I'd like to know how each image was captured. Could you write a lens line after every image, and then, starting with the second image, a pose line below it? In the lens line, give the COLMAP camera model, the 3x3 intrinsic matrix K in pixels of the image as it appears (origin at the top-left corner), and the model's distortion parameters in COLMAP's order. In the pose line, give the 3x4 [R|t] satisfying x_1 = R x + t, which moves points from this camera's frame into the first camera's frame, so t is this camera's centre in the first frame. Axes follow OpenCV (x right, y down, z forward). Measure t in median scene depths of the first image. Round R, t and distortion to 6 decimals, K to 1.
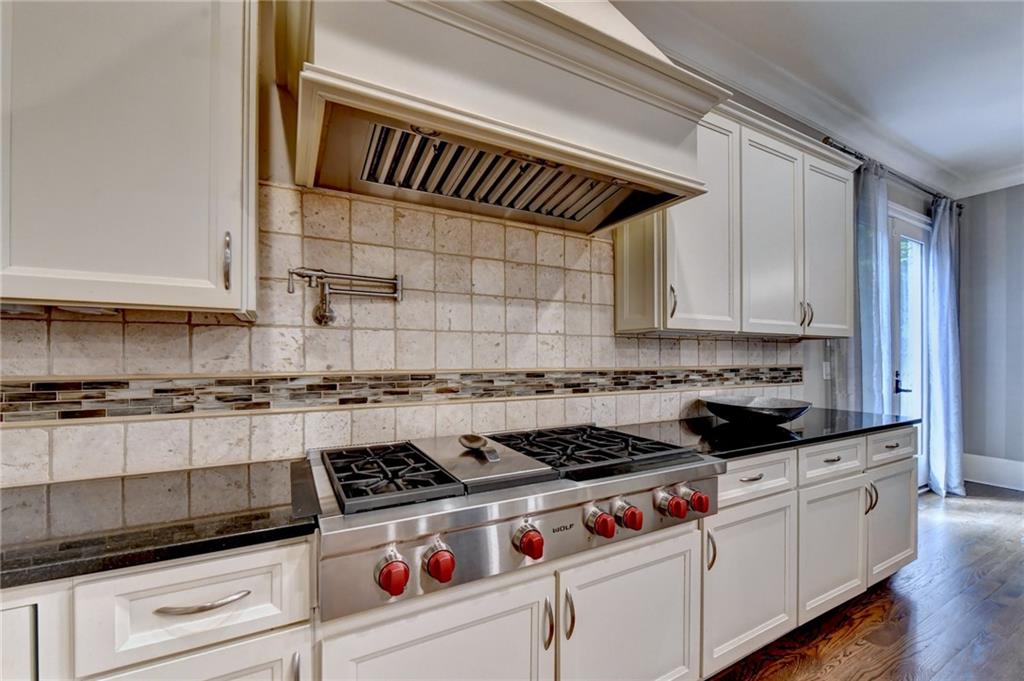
lens RADIAL K [[420.3, 0, 525.7], [0, 420.3, 357.1], [0, 0, 1]] dist [-0.006517, -0.000976]
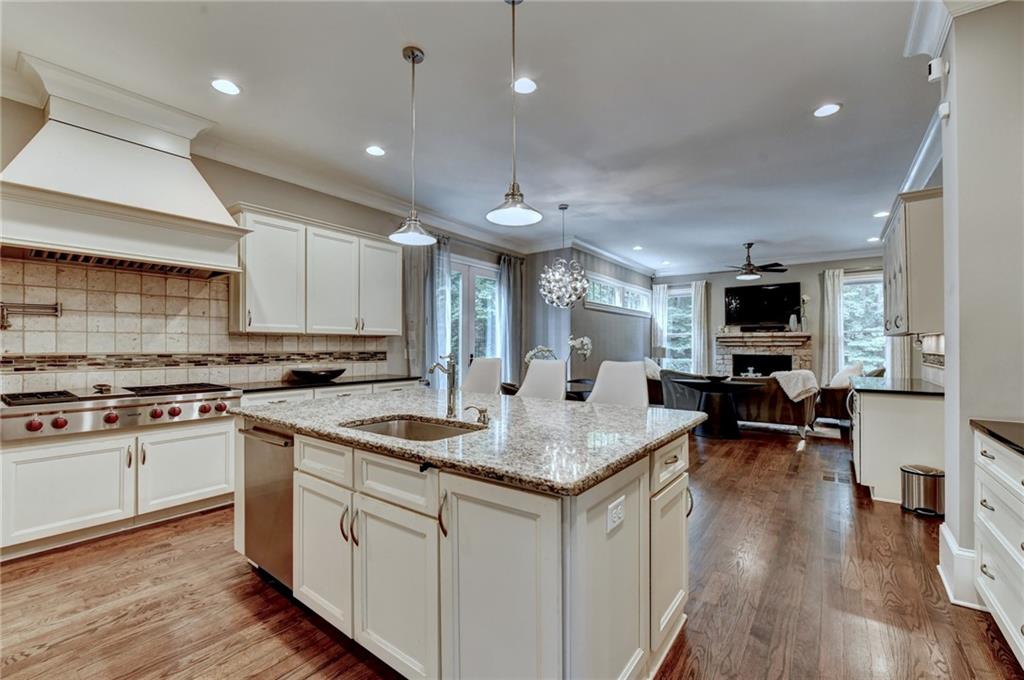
lens RADIAL K [[420.3, 0, 516.3], [0, 420.3, 342.8], [0, 0, 1]] dist [-0.006517, -0.000976]
pose [[0.911651, 0.004220, 0.410944, 0.677762], [-0.002007, 0.999981, -0.005817, -0.006940], [-0.410961, 0.004478, 0.911642, -1.307734]]
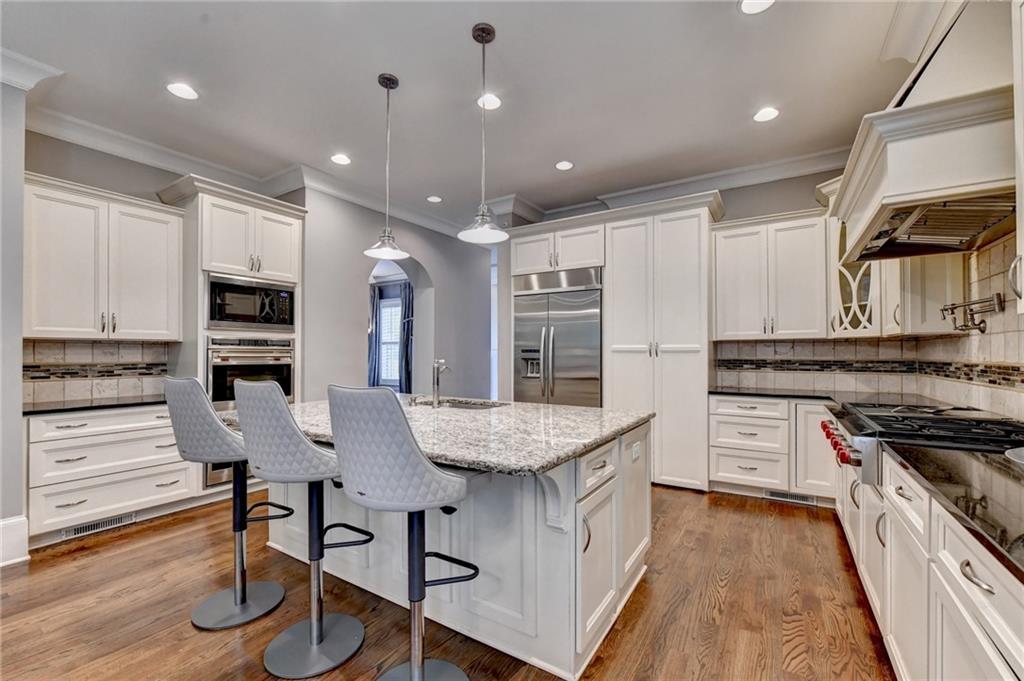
lens RADIAL K [[420.3, 0, 525.3], [0, 420.3, 349.7], [0, 0, 1]] dist [-0.006517, -0.000976]
pose [[-0.869921, -0.000531, -0.493192, 1.449745], [0.003780, 0.999963, -0.007744, -0.004859], [0.493177, -0.008601, -0.869886, 1.194025]]
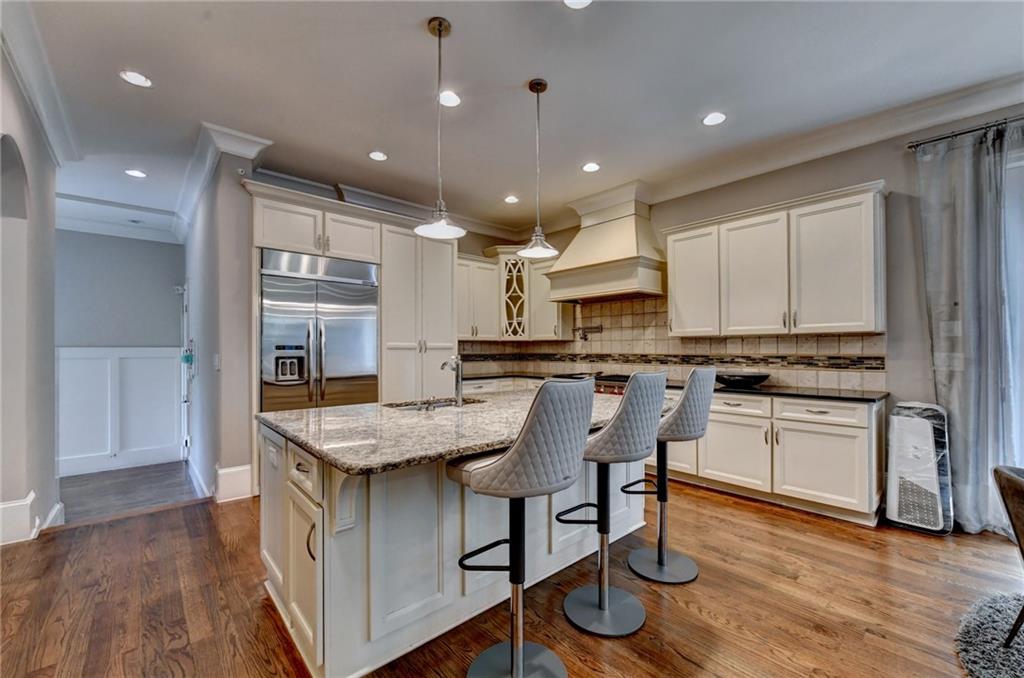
lens RADIAL K [[420.3, 0, 527.3], [0, 420.3, 347.0], [0, 0, 1]] dist [-0.006517, -0.000976]
pose [[0.243911, -0.005295, -0.969783, 2.388684], [0.005696, 0.999976, -0.004027, -0.005663], [0.969781, -0.004542, 0.243935, -0.337445]]
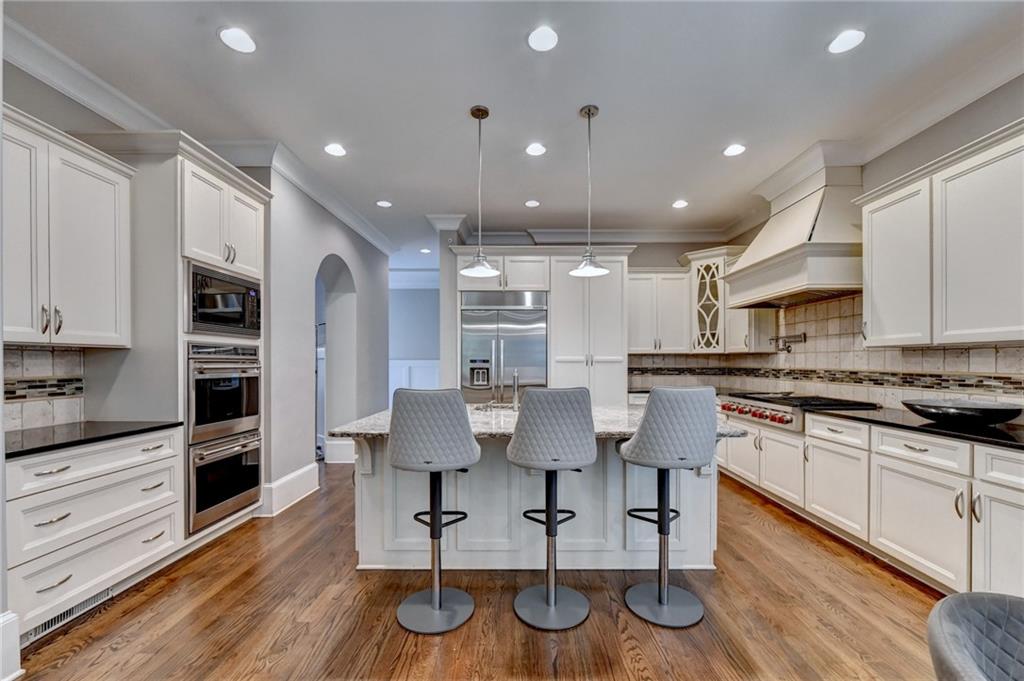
lens RADIAL K [[420.3, 0, 520.5], [0, 420.3, 363.6], [0, 0, 1]] dist [-0.006517, -0.000976]
pose [[-0.483687, 0.005895, -0.875221, 2.446391], [0.003117, 0.999983, 0.005013, -0.013745], [0.875235, -0.000303, -0.483697, 0.598001]]
